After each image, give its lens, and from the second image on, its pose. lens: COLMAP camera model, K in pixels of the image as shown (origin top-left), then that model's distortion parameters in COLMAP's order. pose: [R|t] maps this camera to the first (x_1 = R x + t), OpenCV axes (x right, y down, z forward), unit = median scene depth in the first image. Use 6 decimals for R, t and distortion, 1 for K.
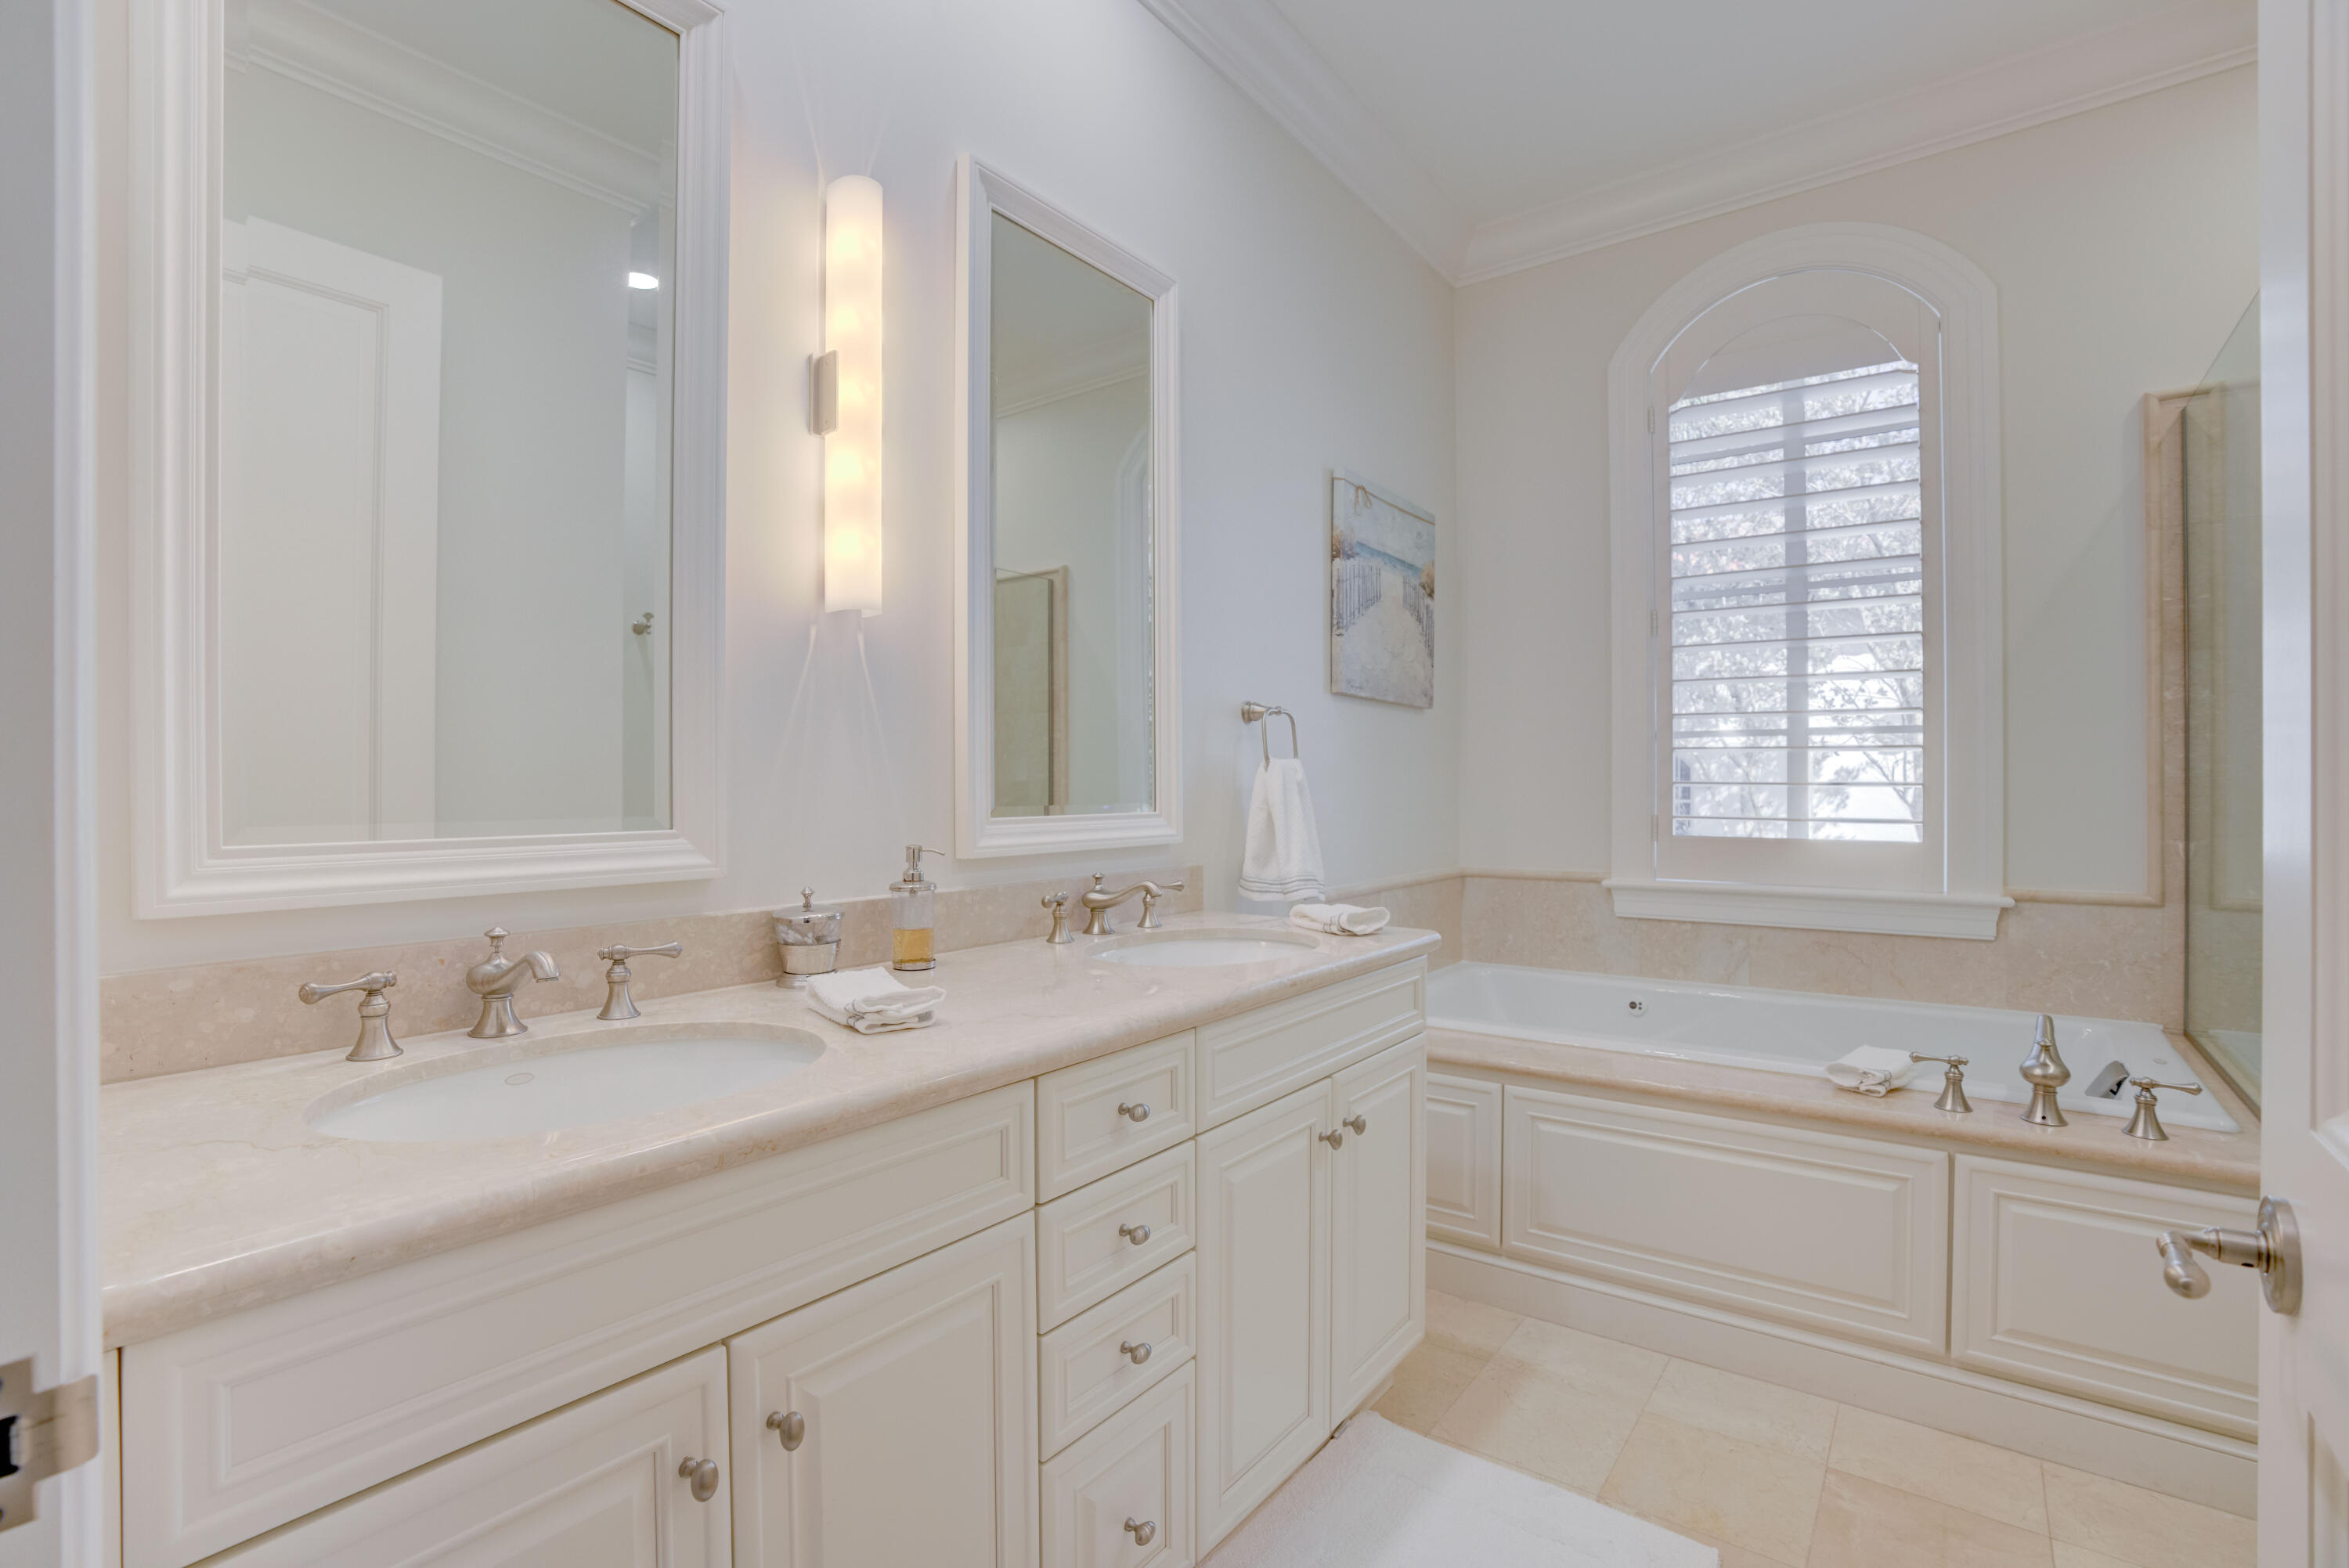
lens RADIAL K [[1073.6, 0, 1172.6], [0, 1073.6, 784.8], [0, 0, 1]] dist [-0.061980, 0.019255]
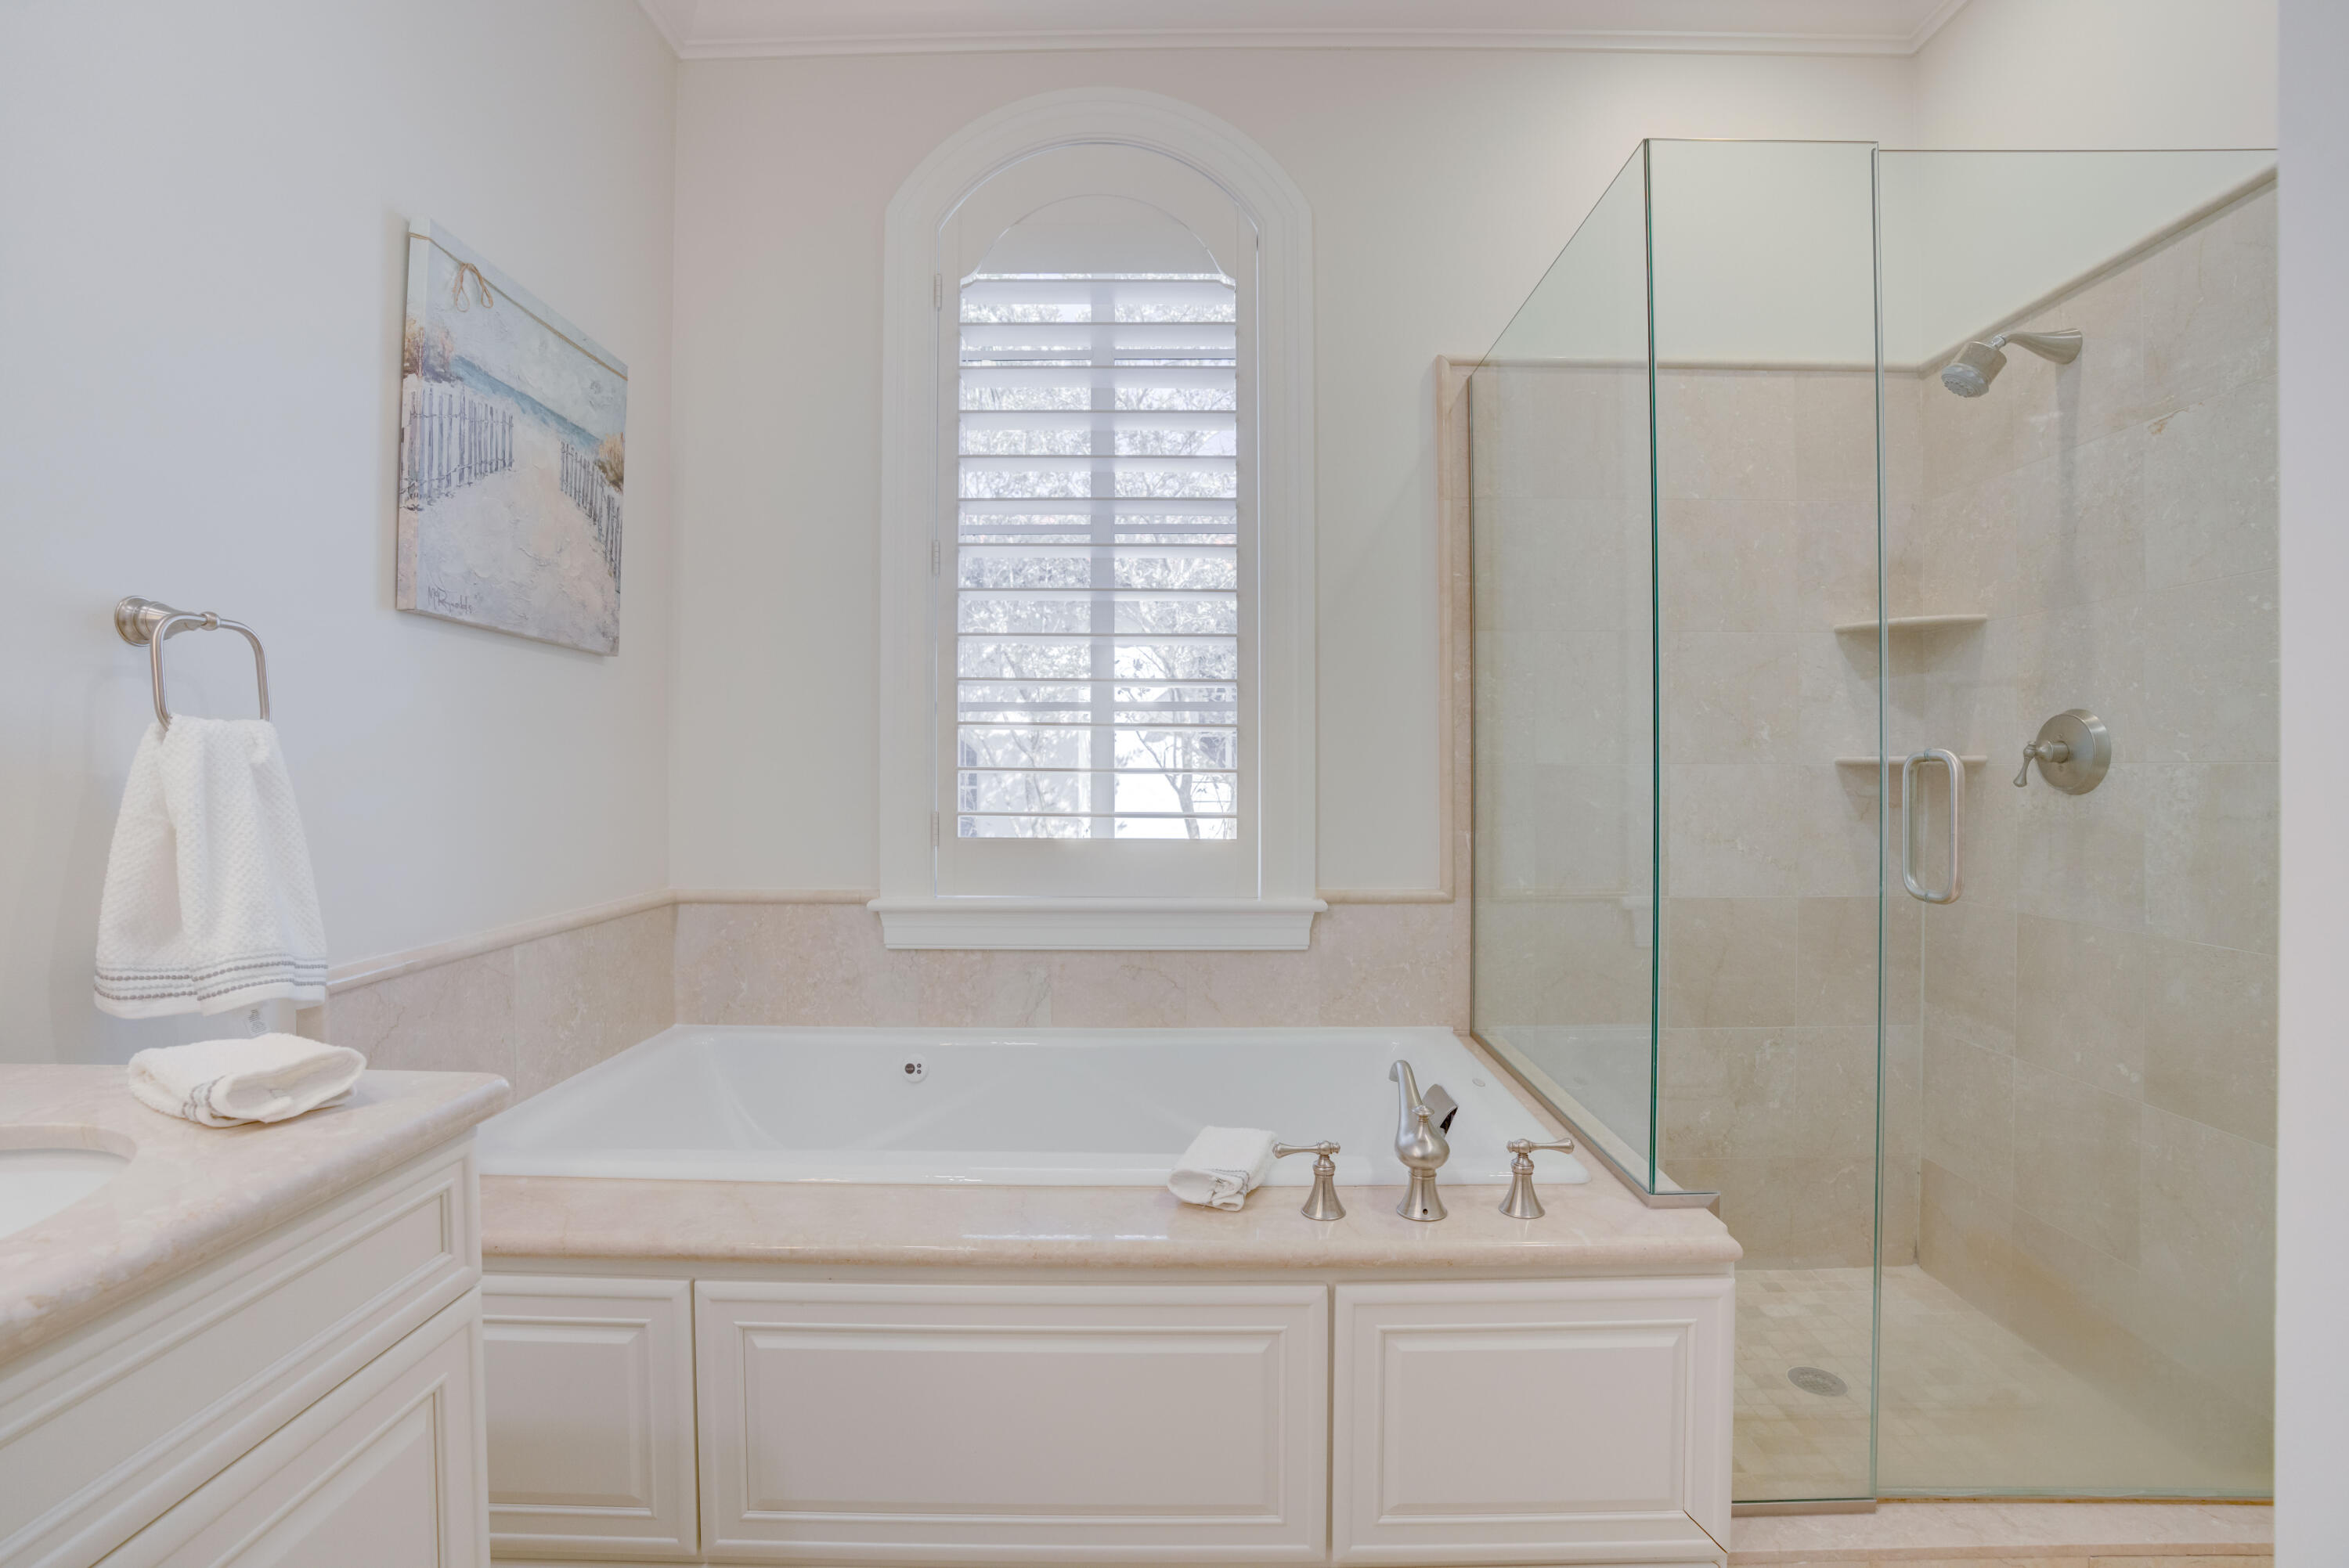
lens RADIAL K [[1147.2, 0, 1192.5], [0, 1147.2, 784.0], [0, 0, 1]] dist [-0.041663, 0.000772]
pose [[0.801205, -0.005616, 0.598363, 0.130380], [-0.001423, 0.999935, 0.011292, -0.000321], [-0.598388, -0.009899, 0.801146, 0.272732]]
